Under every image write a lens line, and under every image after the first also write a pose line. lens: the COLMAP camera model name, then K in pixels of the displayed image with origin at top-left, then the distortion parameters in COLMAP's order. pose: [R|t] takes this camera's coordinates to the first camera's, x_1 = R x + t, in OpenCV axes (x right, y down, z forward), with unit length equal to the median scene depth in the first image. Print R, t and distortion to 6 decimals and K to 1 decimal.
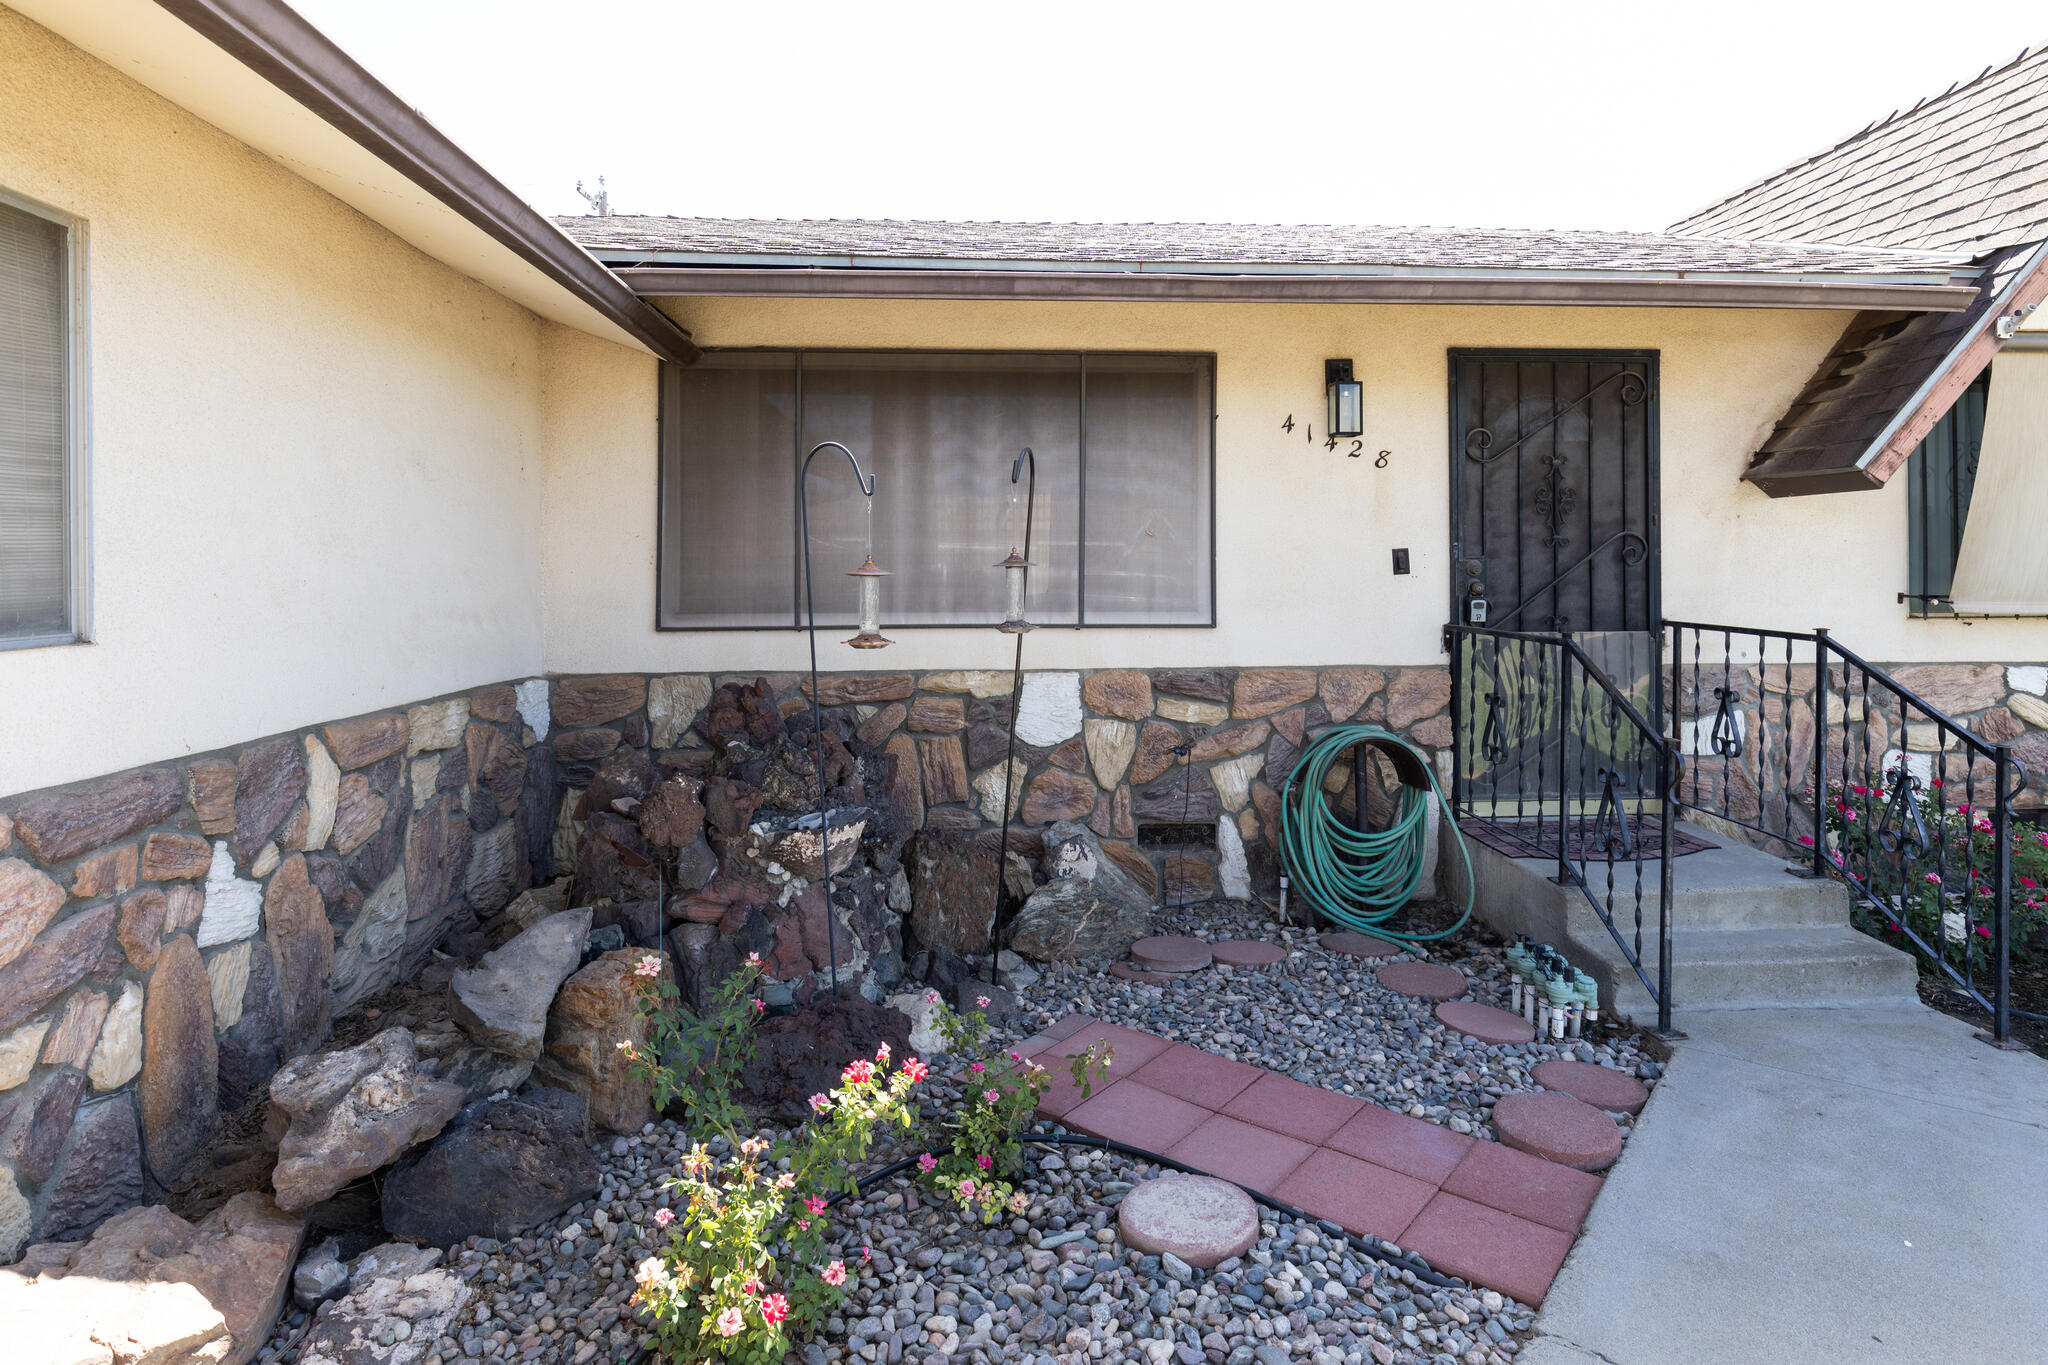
lens RADIAL K [[1095.2, 0, 1024.4], [0, 1095.2, 582.8], [0, 0, 1]] dist [0.001483, -0.000297]
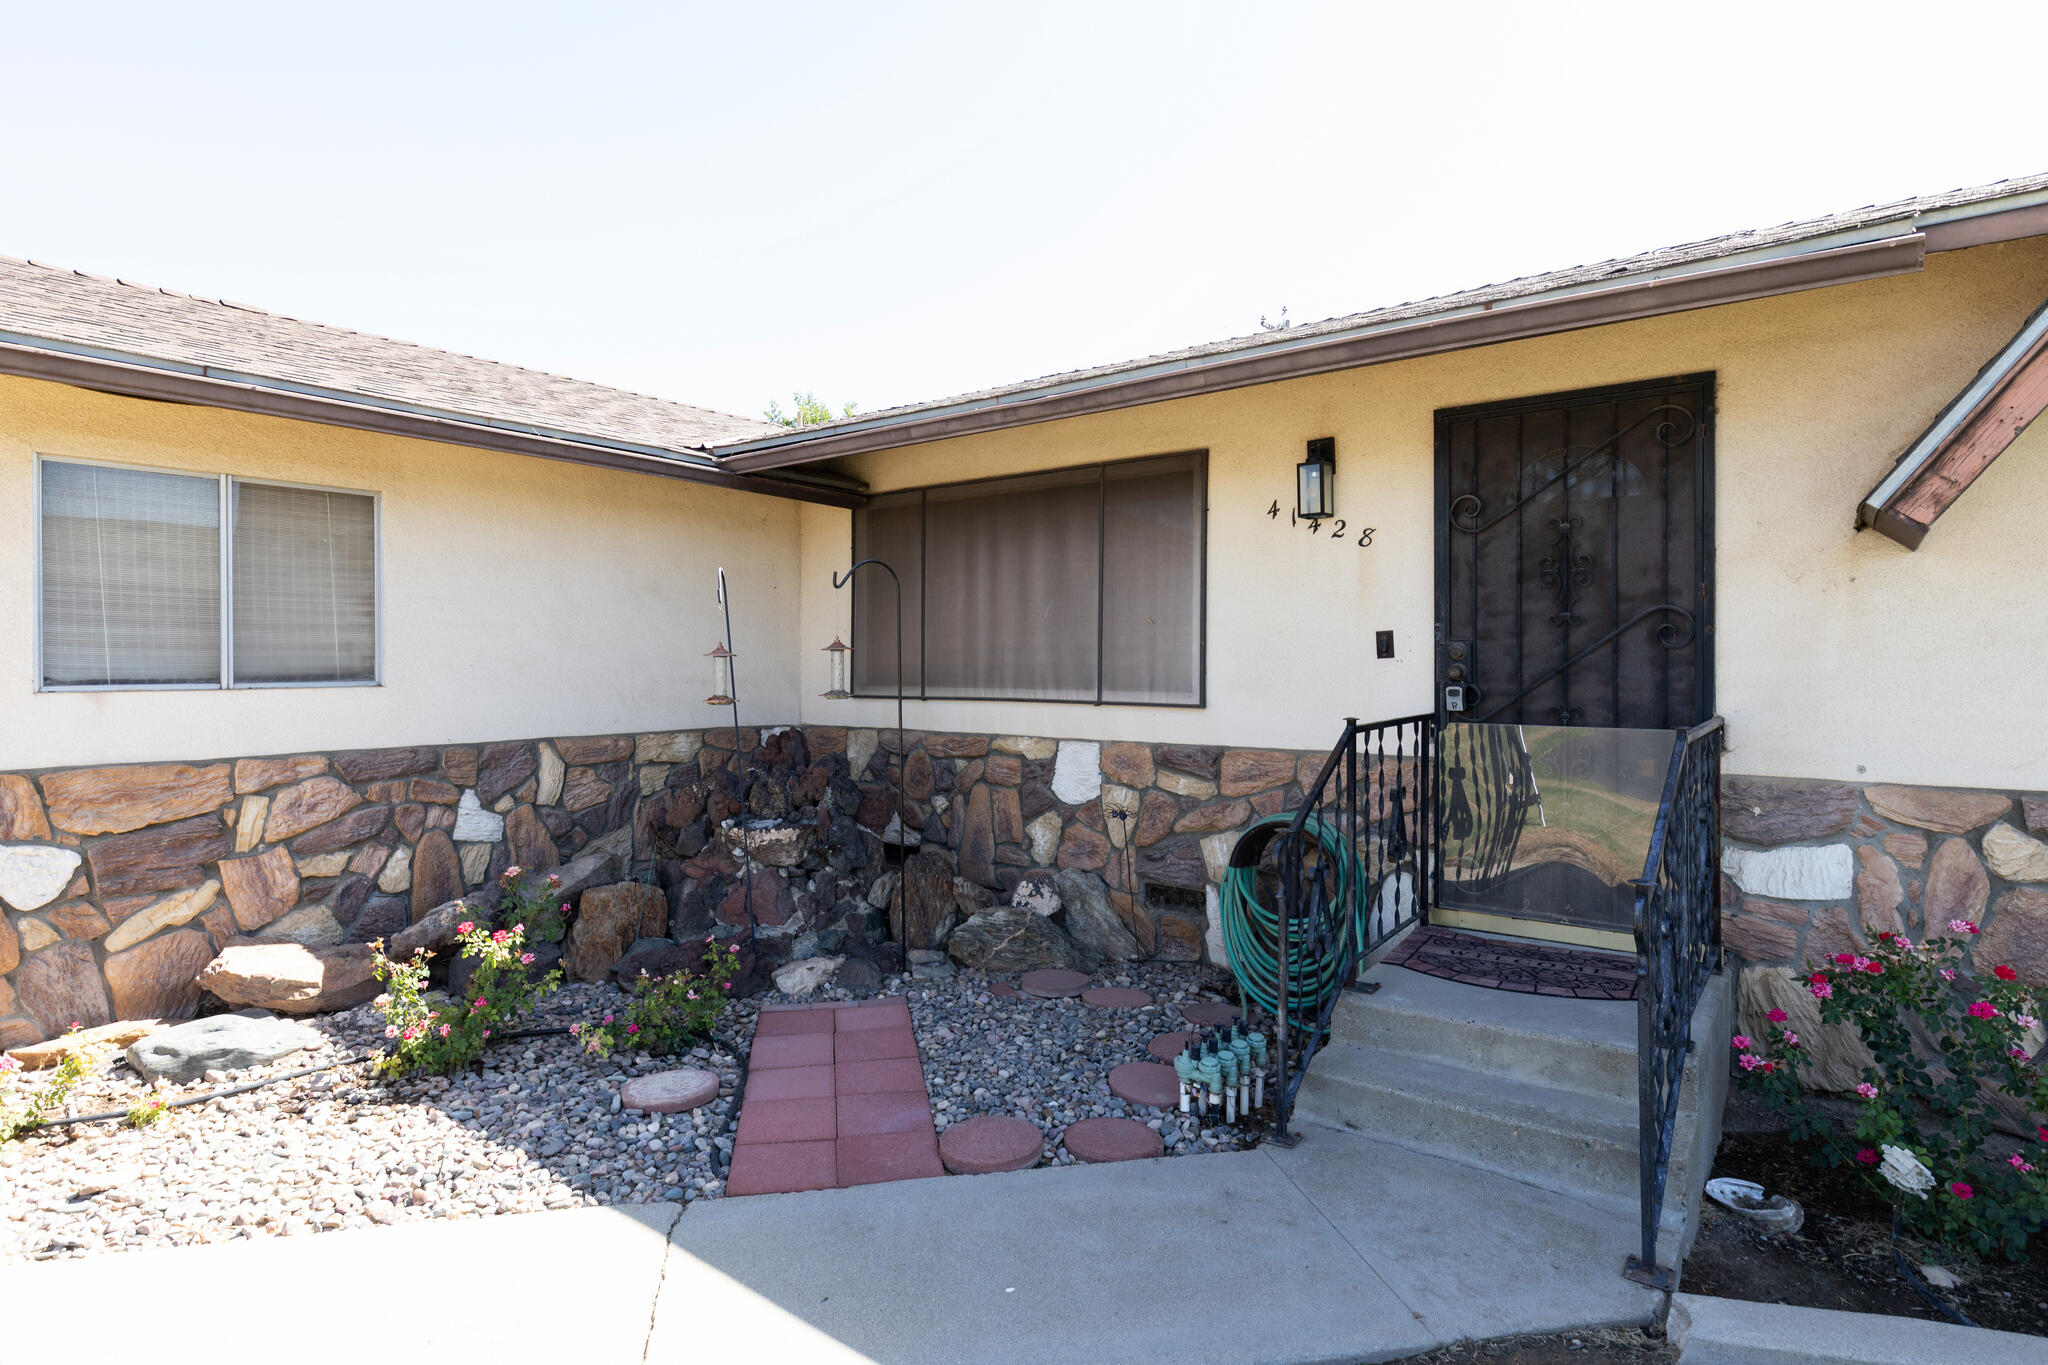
lens RADIAL K [[1031.3, 0, 1024.0], [0, 1031.3, 682.5], [0, 0, 1]] dist [0.000355, -0.000061]
pose [[0.764204, 0.016558, -0.644762, 0.689378], [-0.008993, 0.999847, 0.015019, 0.002751], [0.644911, -0.005679, 0.764236, 0.122262]]
